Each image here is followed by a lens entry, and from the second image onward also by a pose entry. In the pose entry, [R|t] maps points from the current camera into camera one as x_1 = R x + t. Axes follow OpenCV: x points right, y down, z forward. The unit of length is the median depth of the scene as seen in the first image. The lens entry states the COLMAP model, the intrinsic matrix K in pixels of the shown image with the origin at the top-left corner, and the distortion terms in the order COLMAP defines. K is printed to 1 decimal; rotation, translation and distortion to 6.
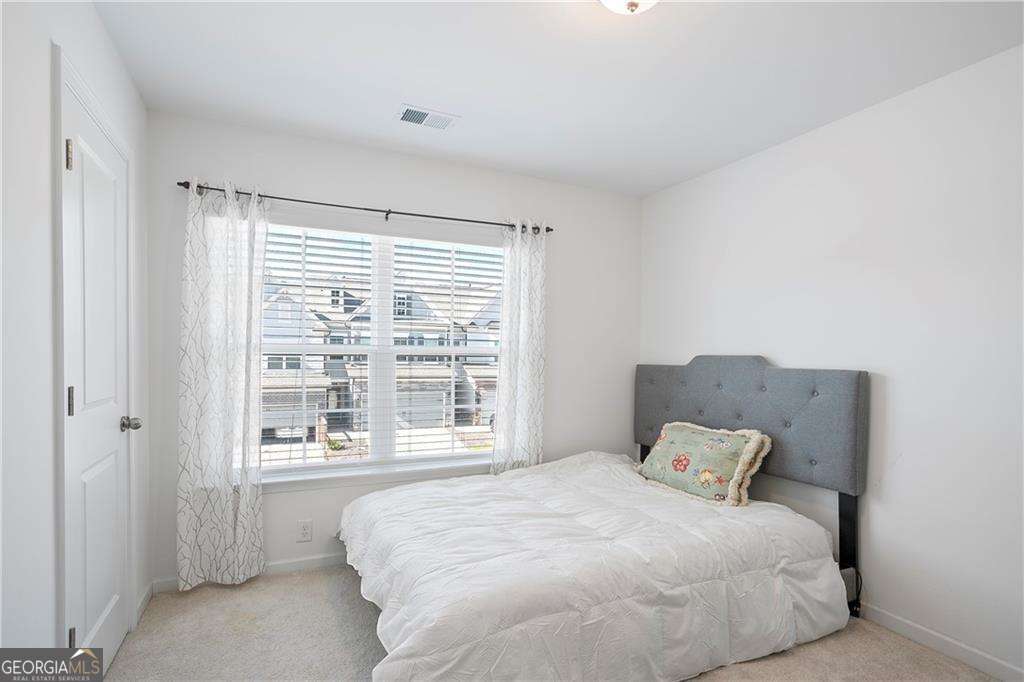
lens RADIAL K [[504.7, 0, 506.3], [0, 504.7, 349.2], [0, 0, 1]] dist [-0.041221, 0.034182]
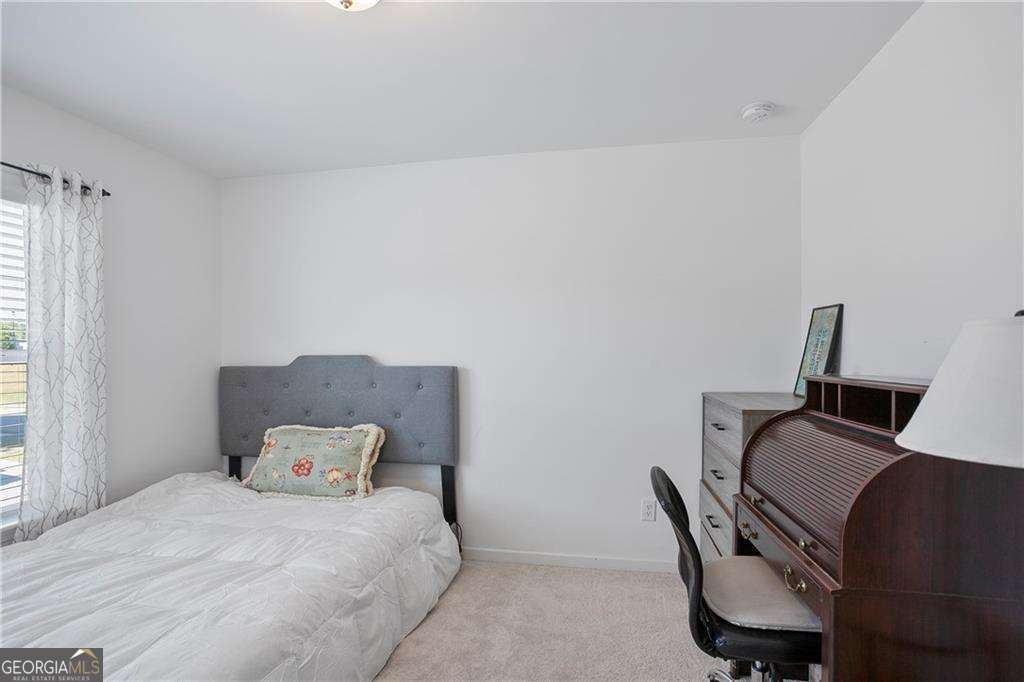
lens RADIAL K [[504.7, 0, 506.3], [0, 504.7, 349.2], [0, 0, 1]] dist [-0.041221, 0.034182]
pose [[0.622445, -0.017212, 0.782474, -0.178499], [0.007239, 0.999842, 0.016235, -0.016899], [-0.782630, -0.004441, 0.622471, 0.093226]]
